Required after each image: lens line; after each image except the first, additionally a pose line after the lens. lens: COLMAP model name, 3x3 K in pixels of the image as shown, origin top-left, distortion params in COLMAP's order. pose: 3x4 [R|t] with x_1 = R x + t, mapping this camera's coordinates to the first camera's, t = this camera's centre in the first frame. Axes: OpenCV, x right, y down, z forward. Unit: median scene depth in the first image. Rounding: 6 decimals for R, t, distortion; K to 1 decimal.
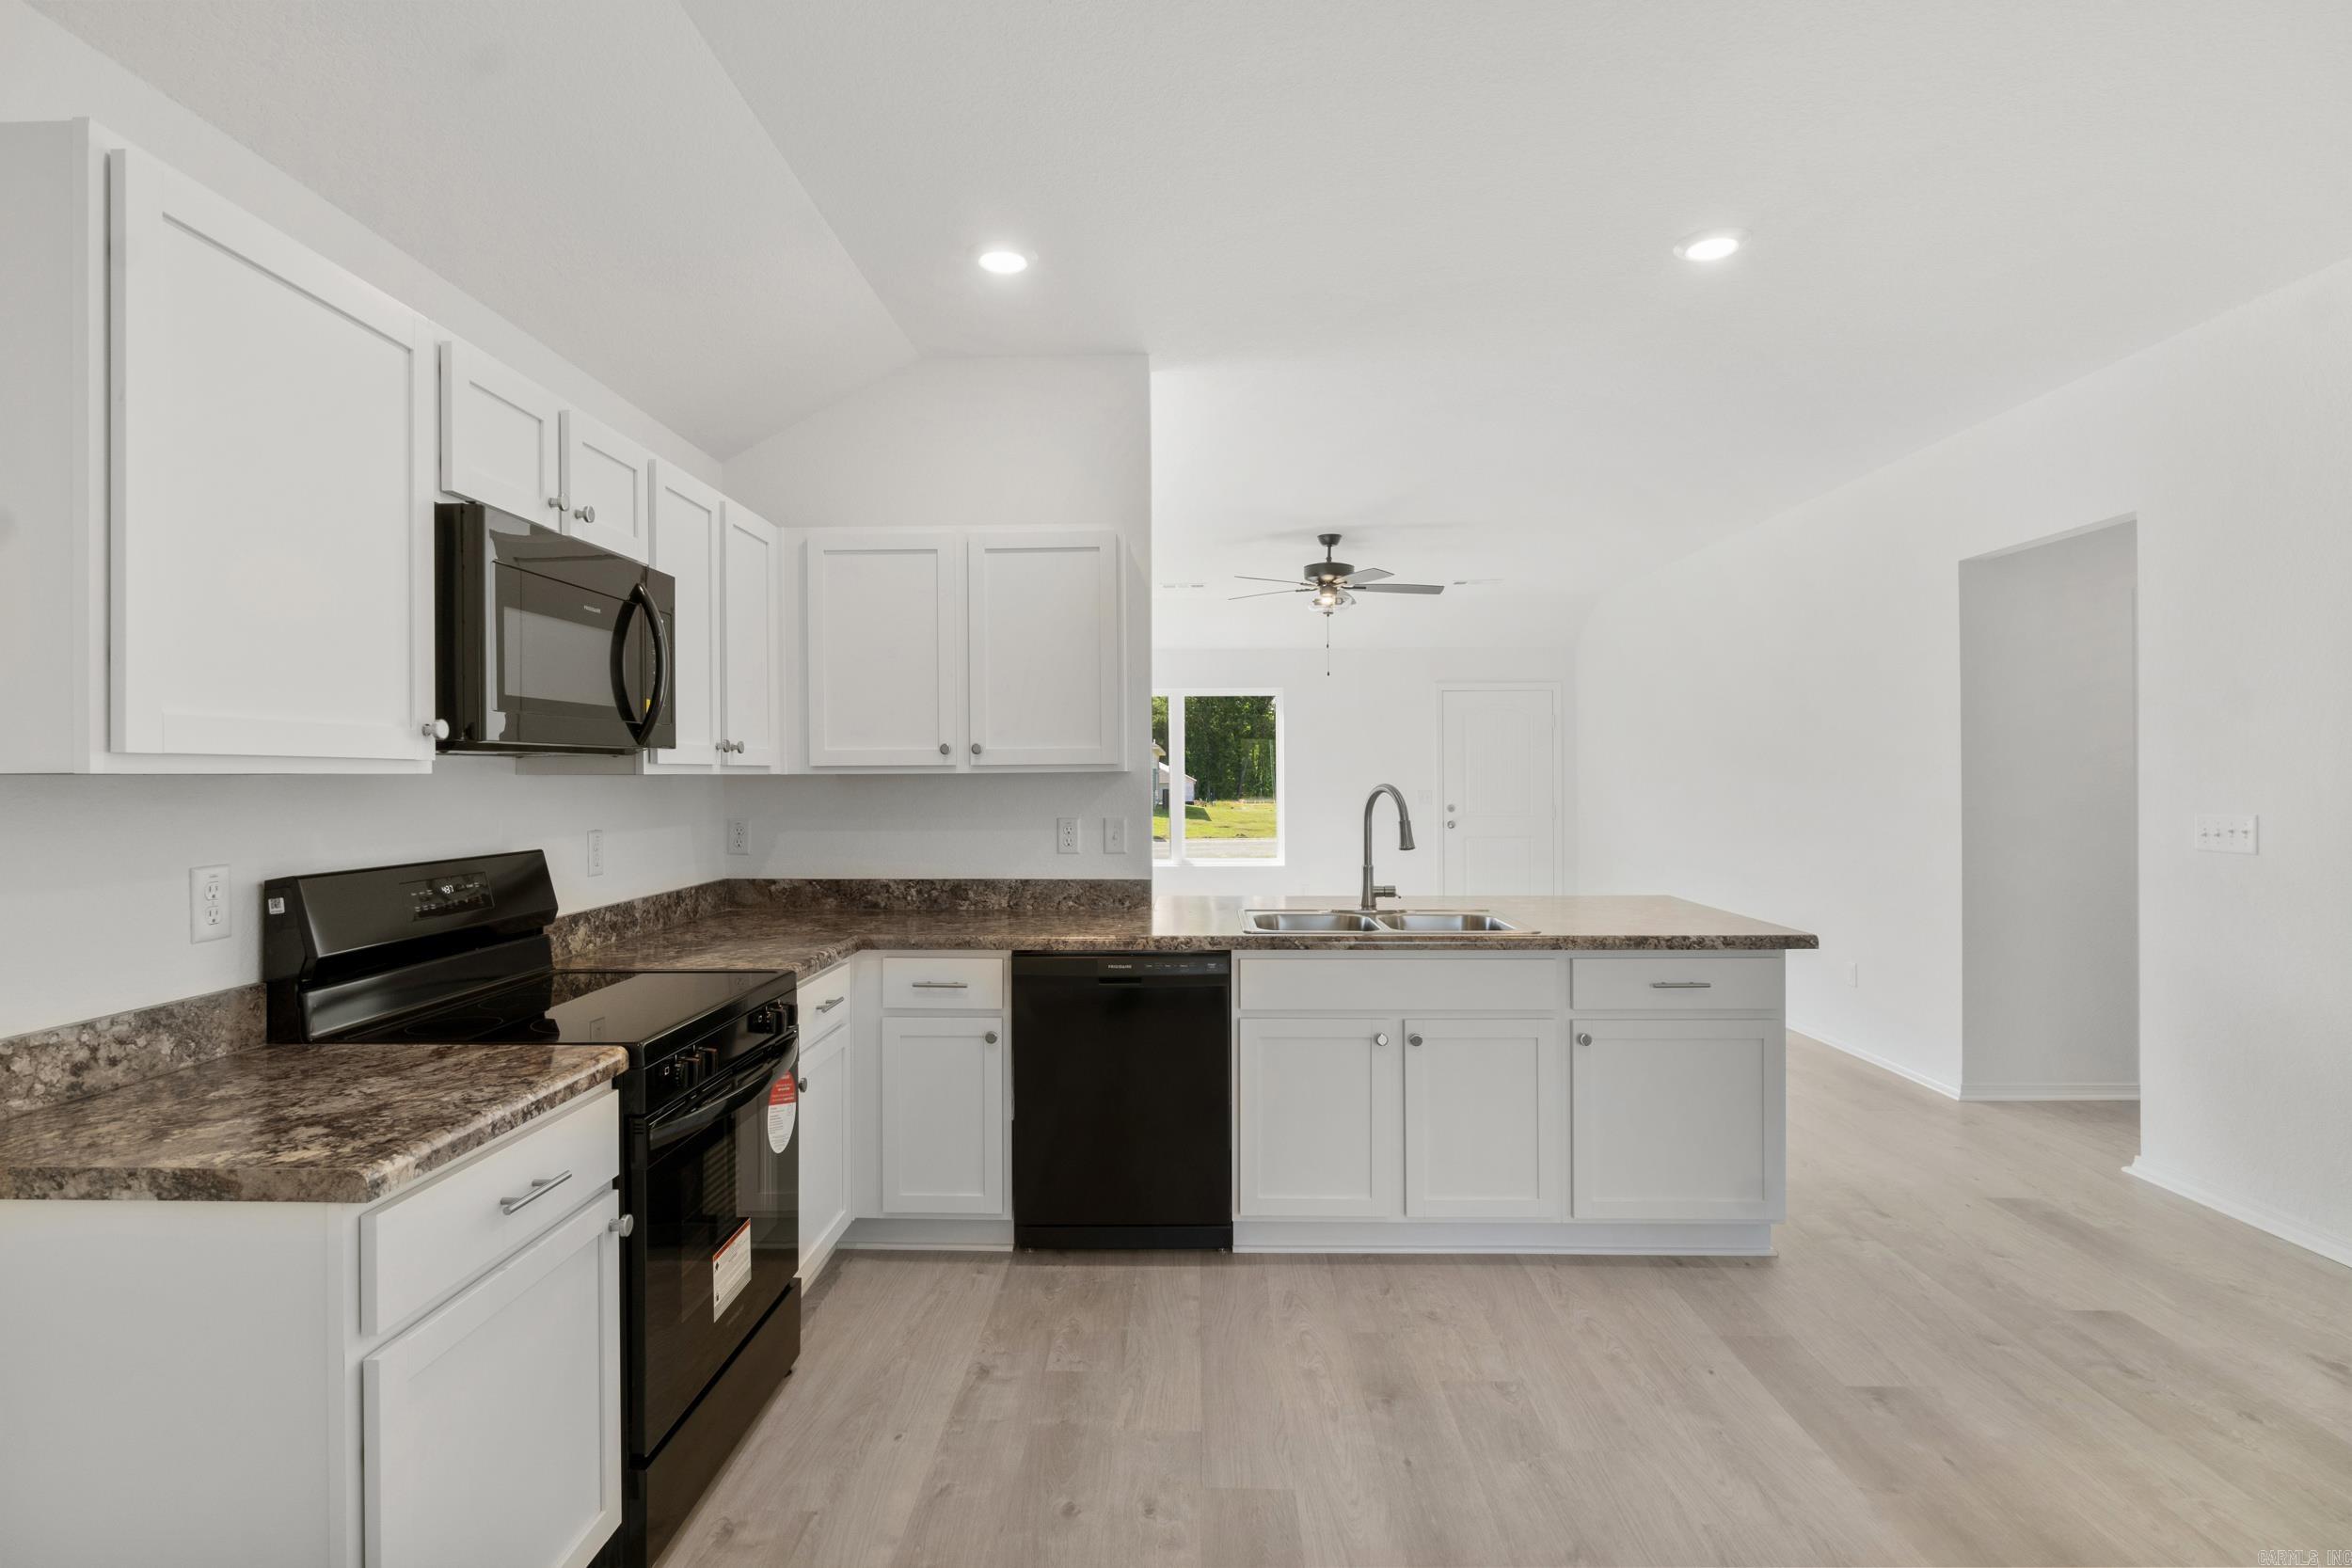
lens RADIAL K [[1183.4, 0, 1153.1], [0, 1183.4, 777.6], [0, 0, 1]] dist [-0.012790, 0.007252]
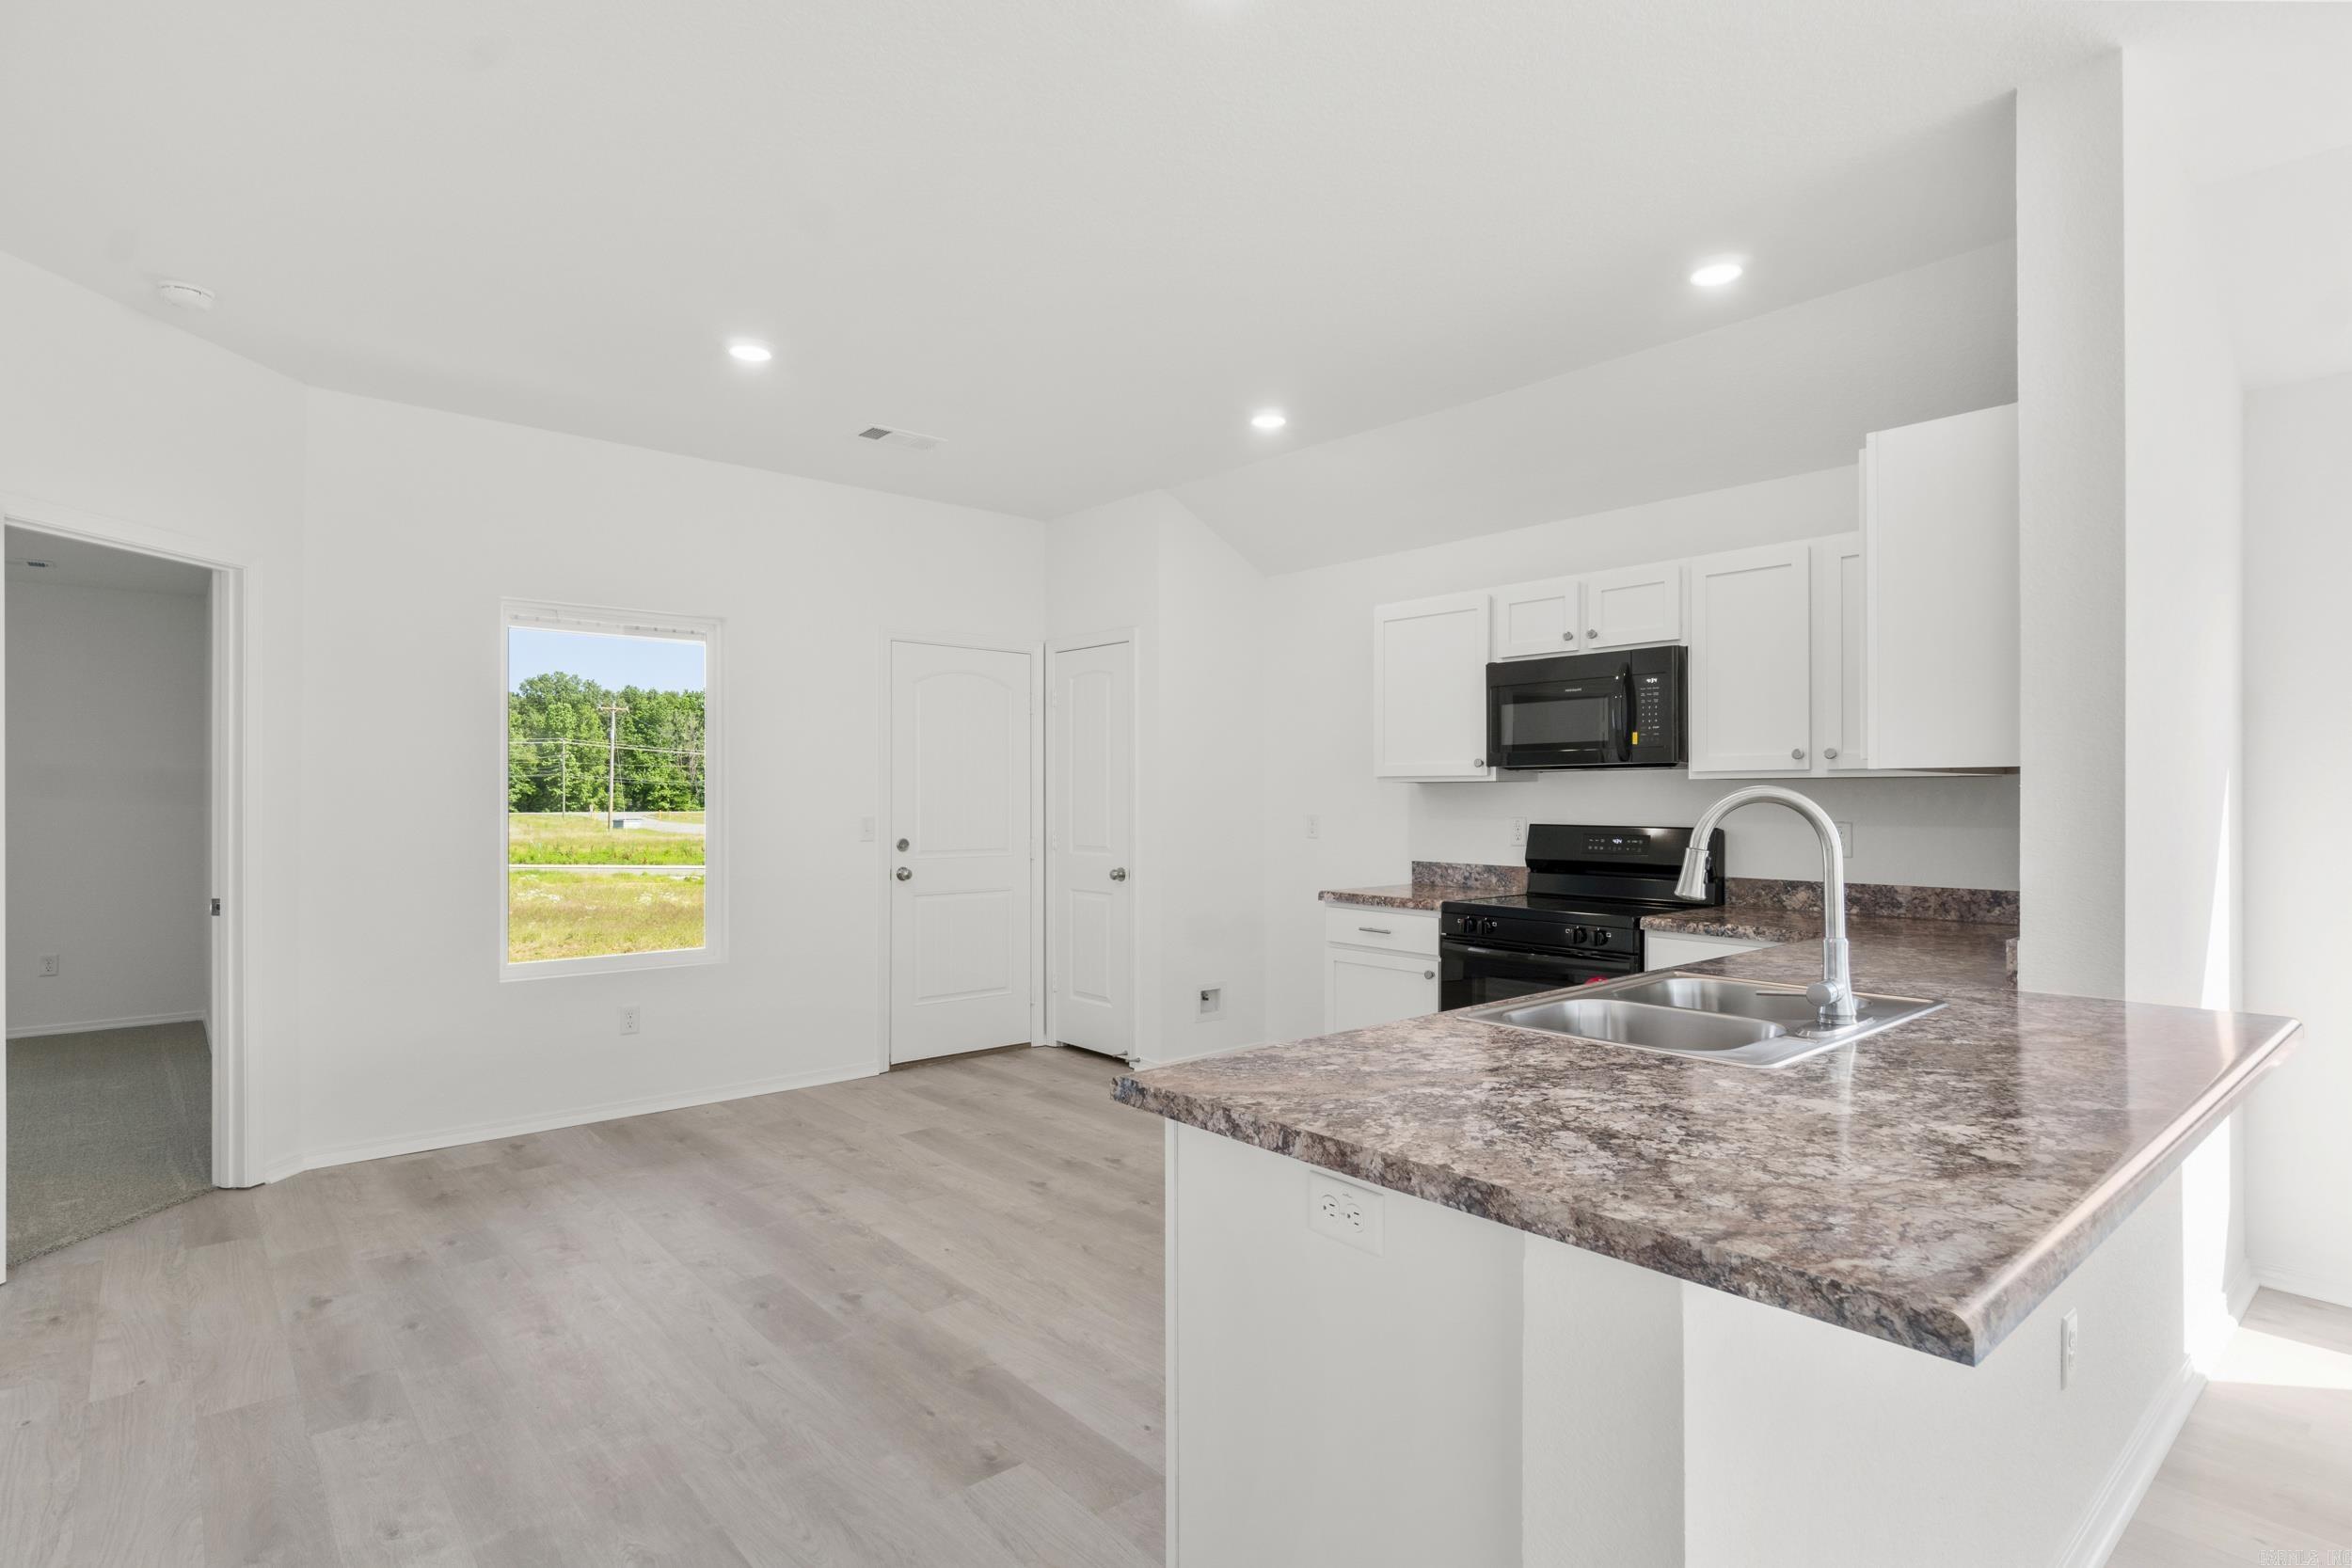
lens RADIAL K [[1183.4, 0, 1159.6], [0, 1183.4, 796.6], [0, 0, 1]] dist [-0.012790, 0.007252]
pose [[-0.736109, 0.007253, -0.676824, 0.889229], [0.004176, 0.999972, 0.006174, 0.006186], [0.676850, 0.001718, -0.736119, 1.378786]]
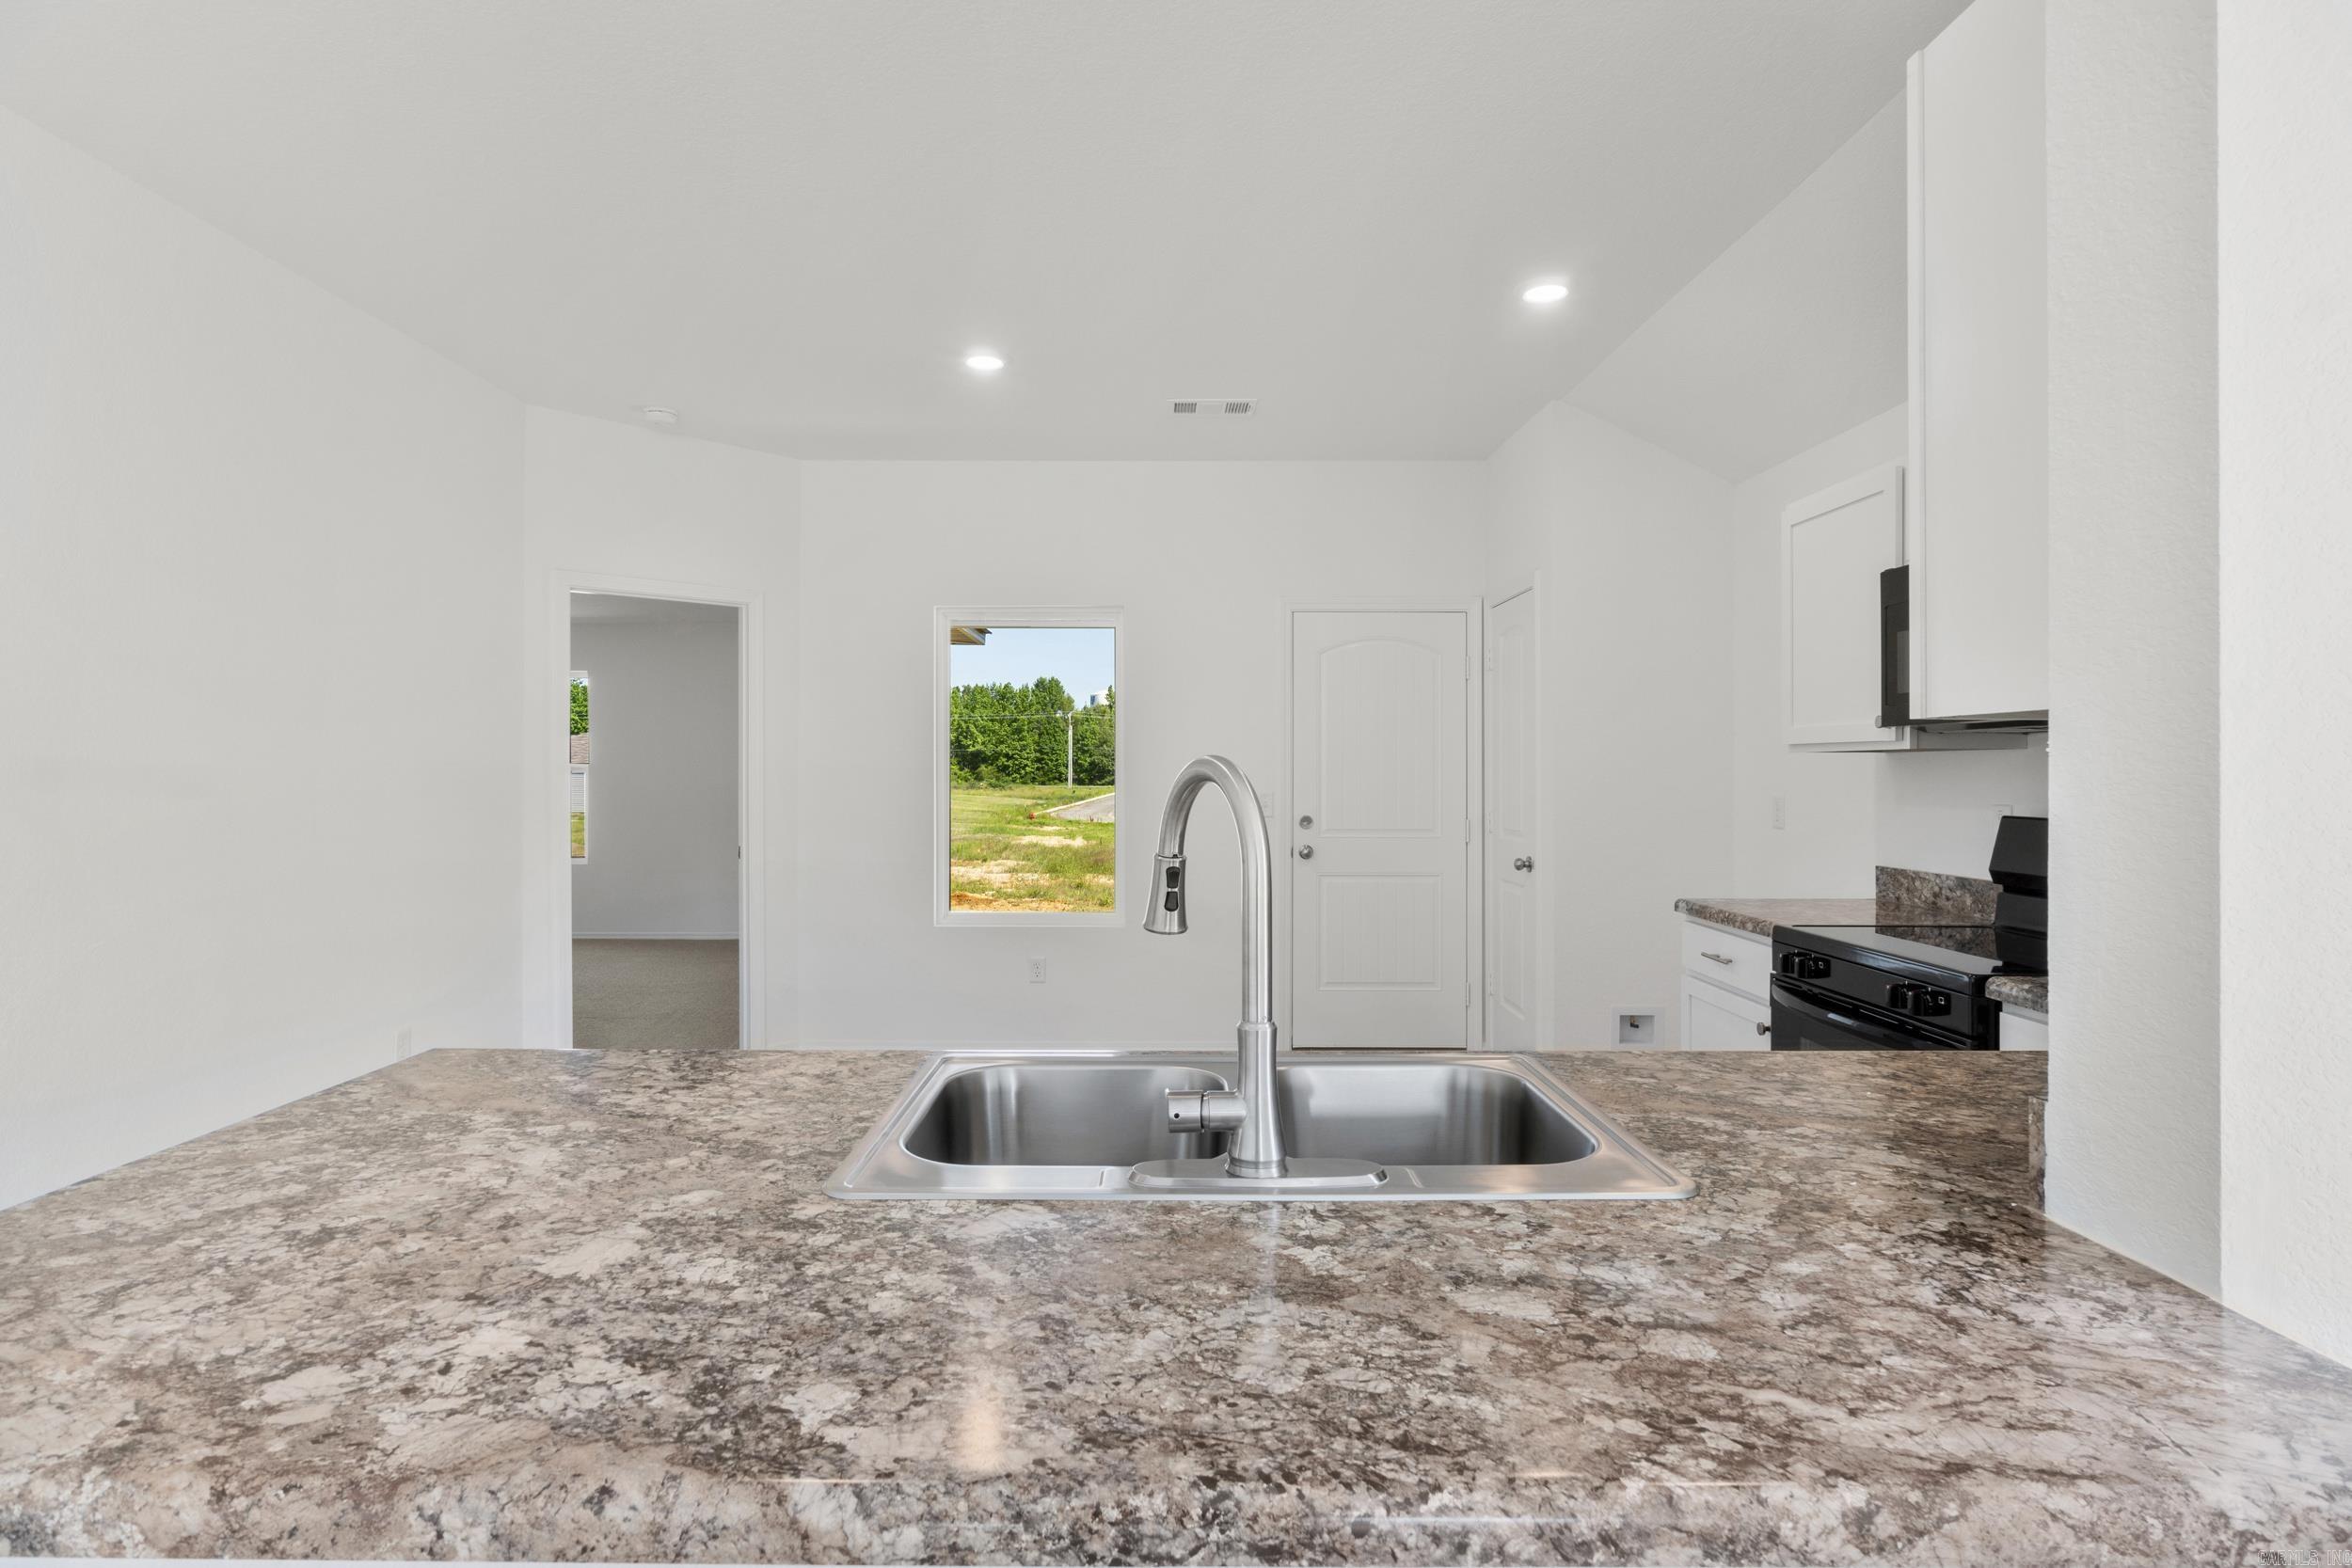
lens RADIAL K [[1183.4, 0, 1154.6], [0, 1183.4, 774.3], [0, 0, 1]] dist [-0.012790, 0.007252]
pose [[-0.999525, 0.007063, -0.030005, 0.251898], [0.006943, 0.999968, 0.004096, 0.010169], [0.030033, 0.003886, -0.999541, 1.515342]]
